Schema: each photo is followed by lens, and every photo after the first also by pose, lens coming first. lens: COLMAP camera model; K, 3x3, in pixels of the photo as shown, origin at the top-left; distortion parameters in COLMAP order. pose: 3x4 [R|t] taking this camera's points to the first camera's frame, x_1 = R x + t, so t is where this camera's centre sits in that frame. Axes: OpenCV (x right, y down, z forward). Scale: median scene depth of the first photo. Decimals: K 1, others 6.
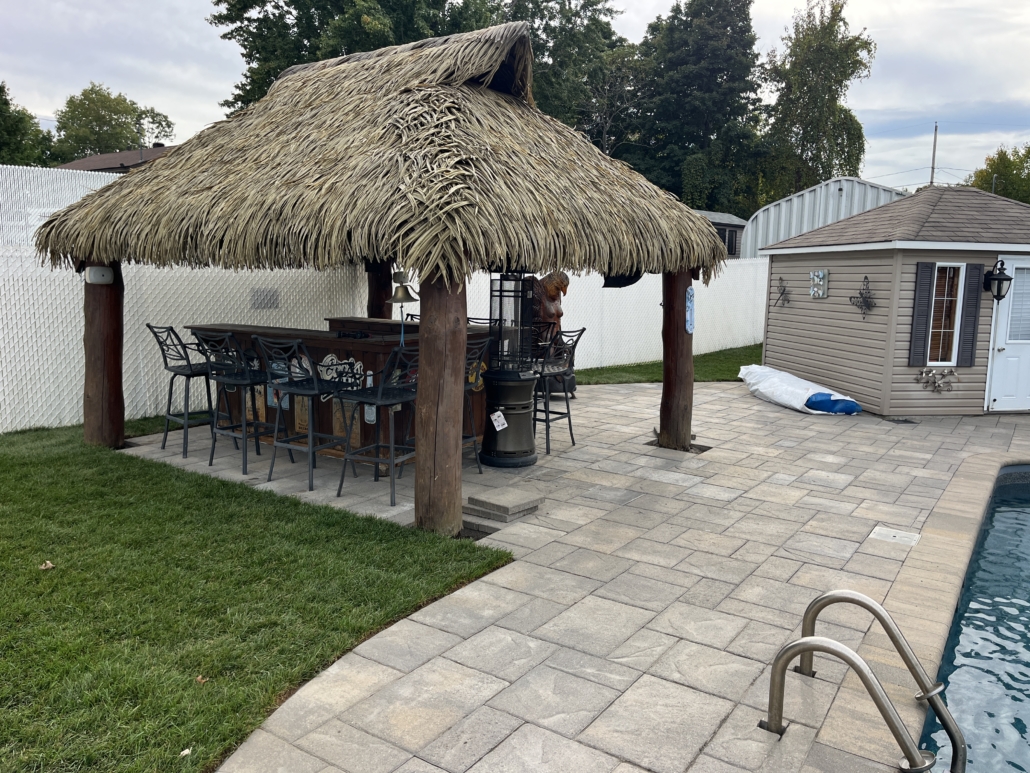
lens RADIAL K [[773.9, 0, 513.8], [0, 773.9, 390.4], [0, 0, 1]] dist [0.055125, -0.071384]
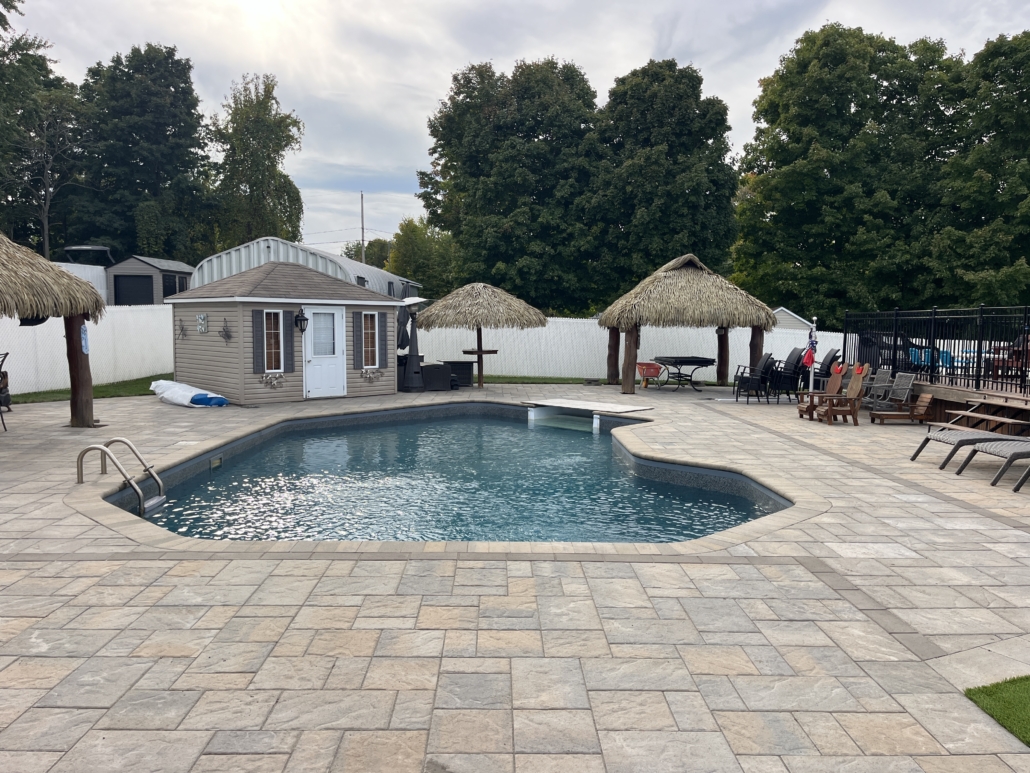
lens RADIAL K [[773.9, 0, 513.8], [0, 773.9, 390.4], [0, 0, 1]] dist [0.055125, -0.071384]
pose [[0.806693, -0.061227, 0.587790, -0.002087], [0.091439, 0.995572, -0.021788, 0.016969], [-0.583853, 0.071323, 0.808720, -0.117966]]
